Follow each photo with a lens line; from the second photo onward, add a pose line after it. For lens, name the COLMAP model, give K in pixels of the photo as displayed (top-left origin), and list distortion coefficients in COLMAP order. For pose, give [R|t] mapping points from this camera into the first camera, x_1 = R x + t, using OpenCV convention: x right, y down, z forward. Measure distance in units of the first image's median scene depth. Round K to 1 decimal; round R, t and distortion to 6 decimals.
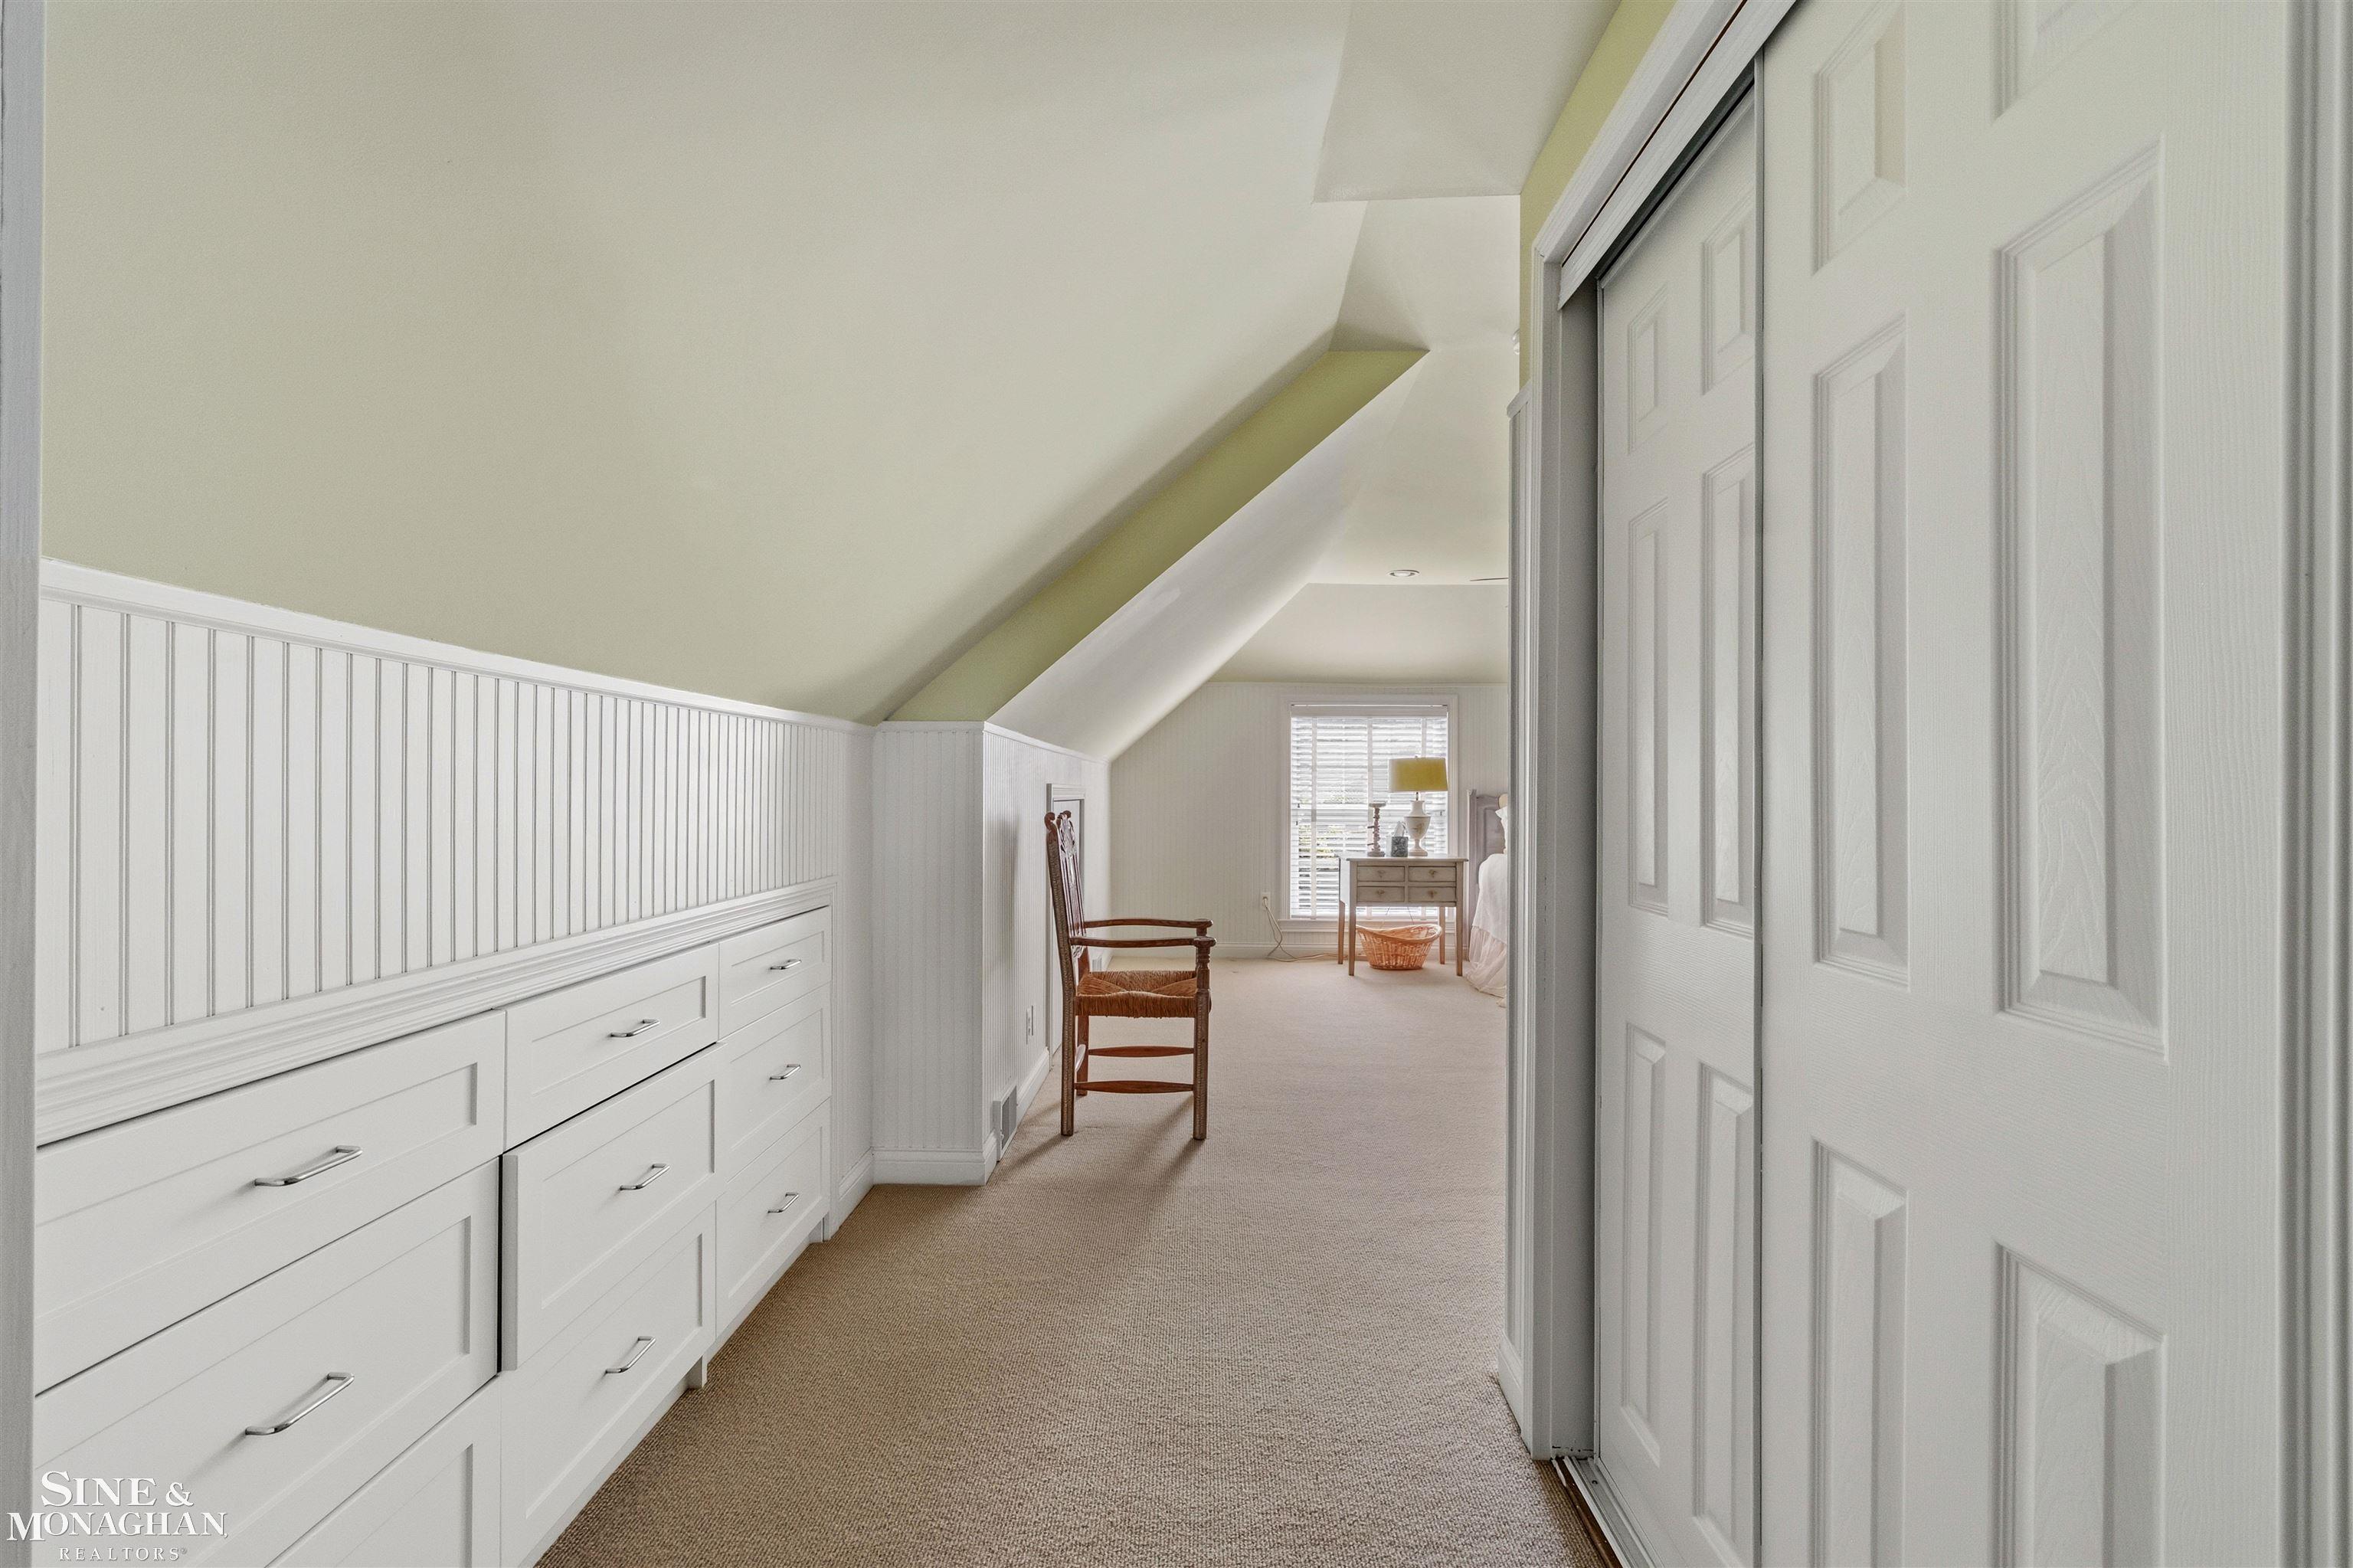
lens RADIAL K [[1073.9, 0, 1180.0], [0, 1073.9, 785.2], [0, 0, 1]] dist [-0.003795, 0.001261]
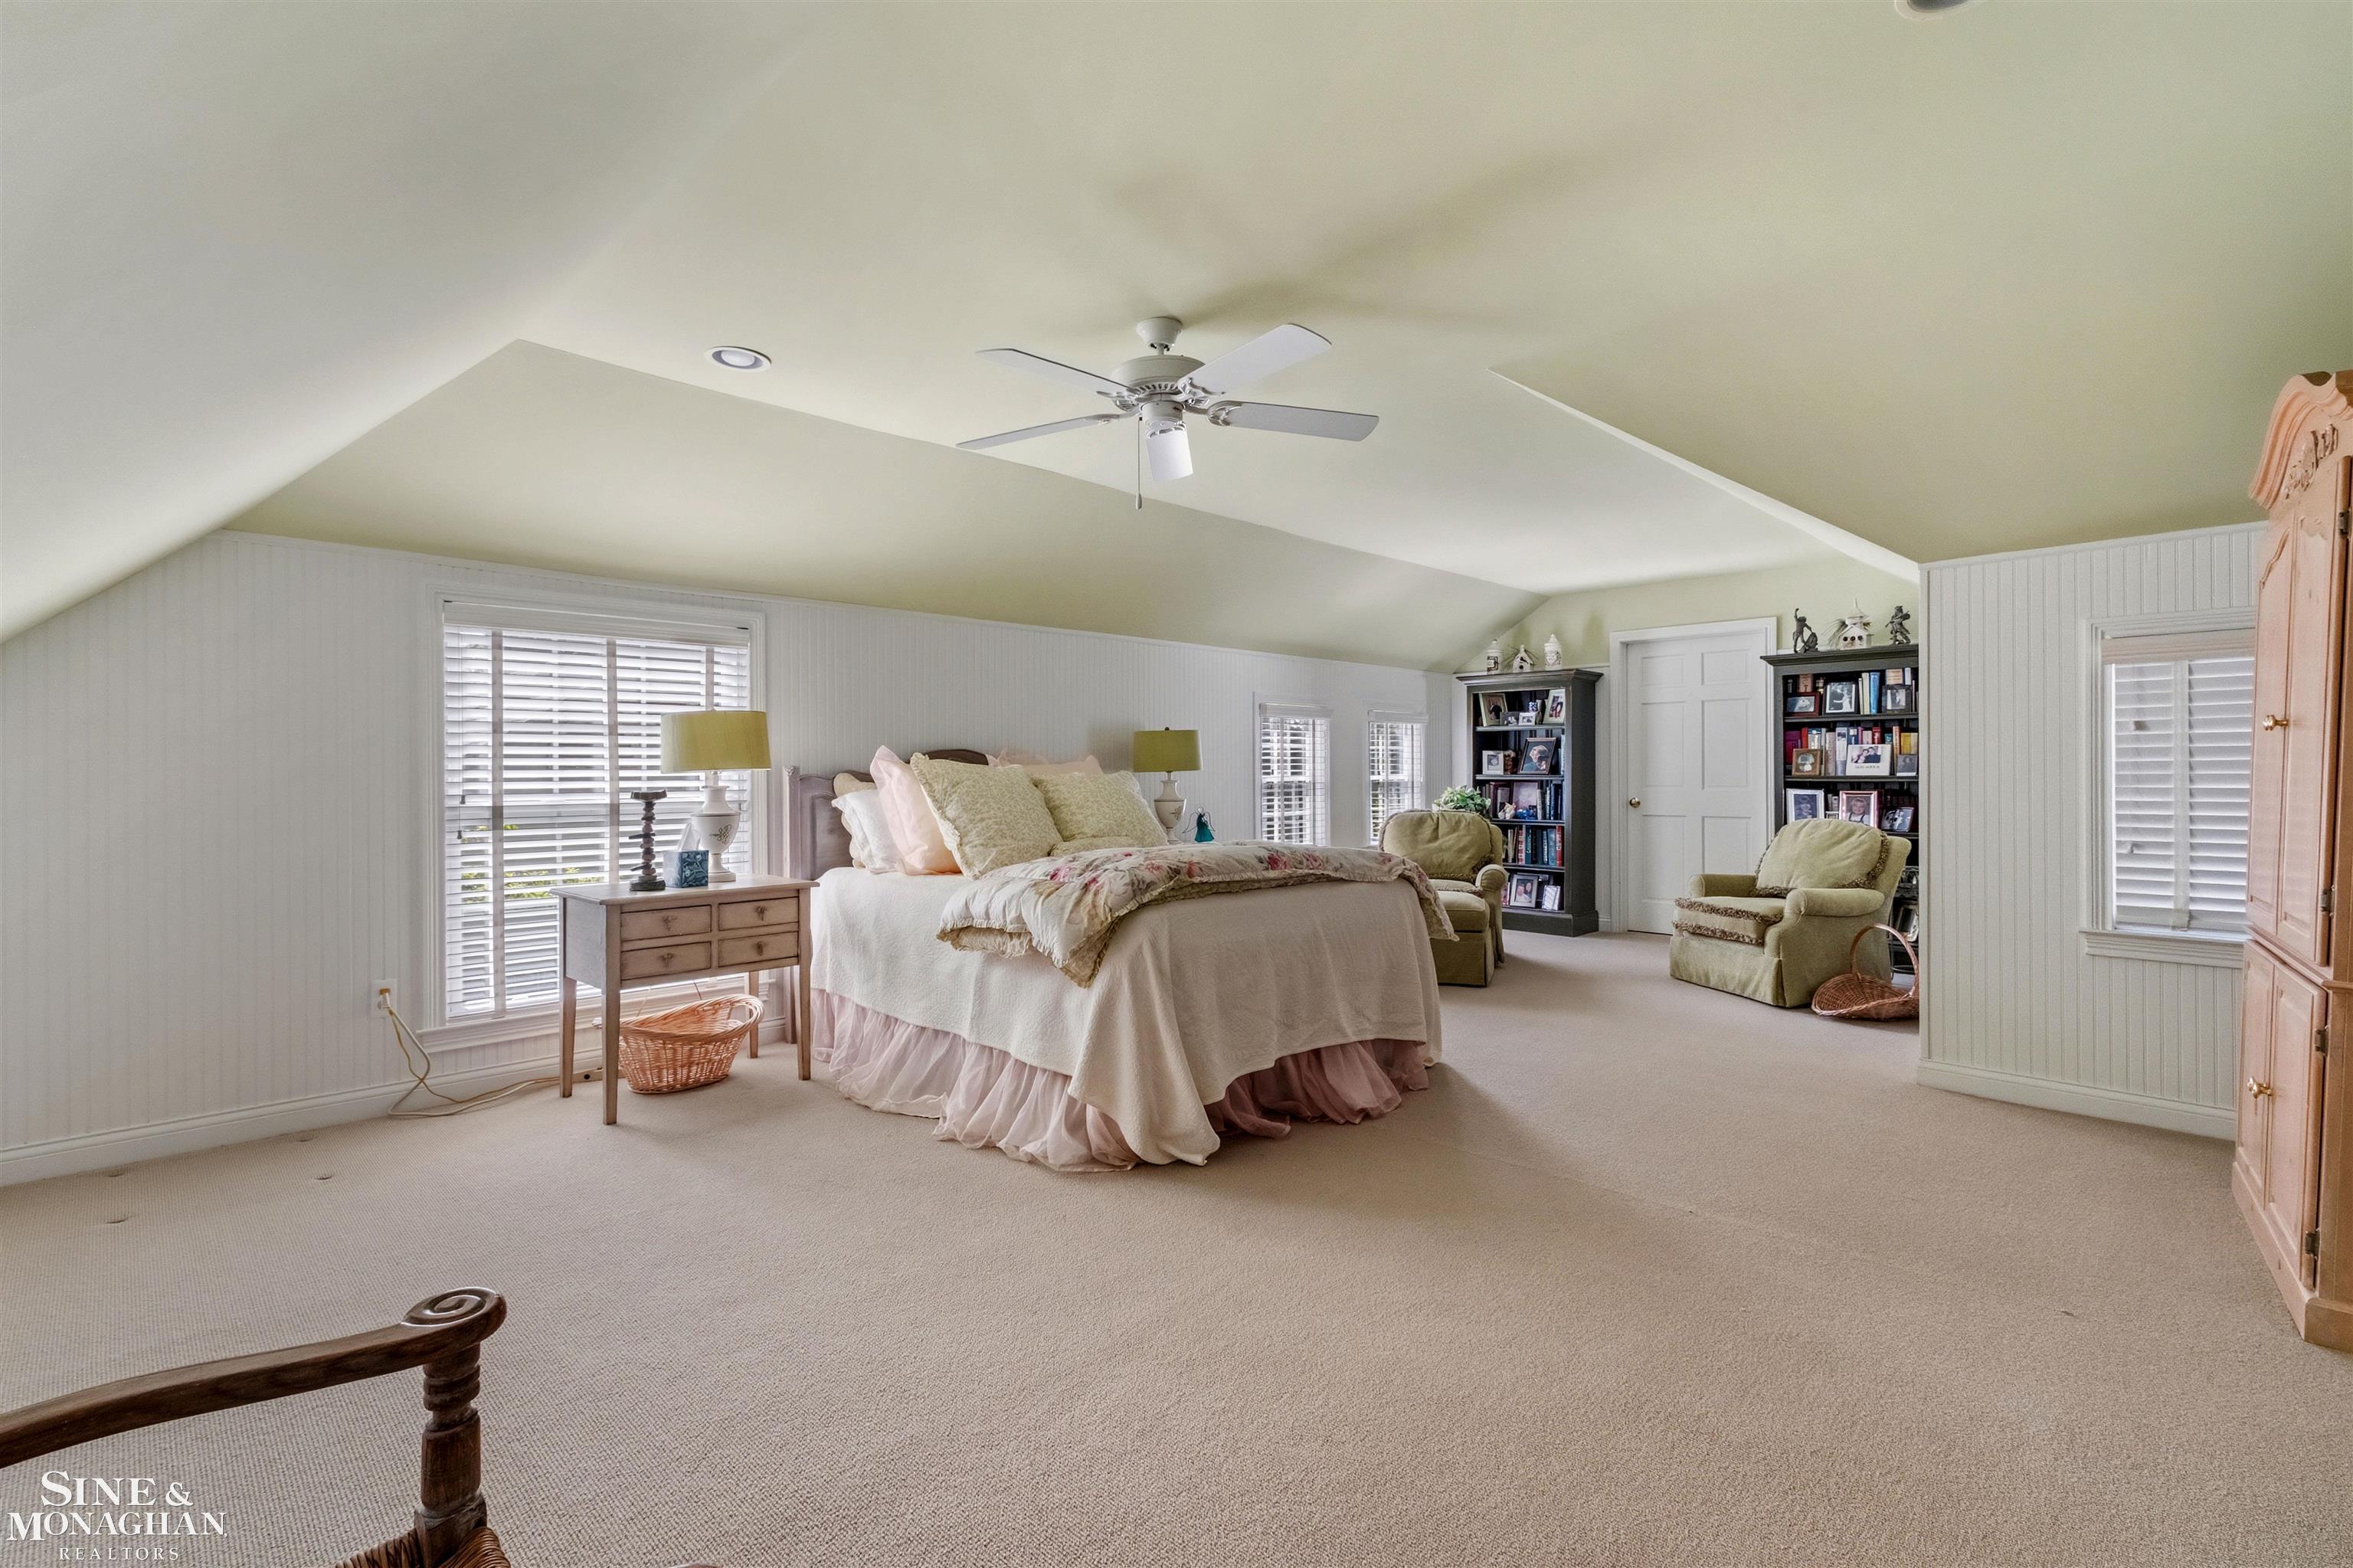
lens RADIAL K [[1073.9, 0, 1162.1], [0, 1073.9, 773.7], [0, 0, 1]] dist [-0.003795, 0.001261]
pose [[0.689737, -0.008207, 0.724014, -0.030157], [0.003101, 0.999960, 0.008381, 0.003953], [-0.724054, -0.003536, 0.689735, 0.436456]]
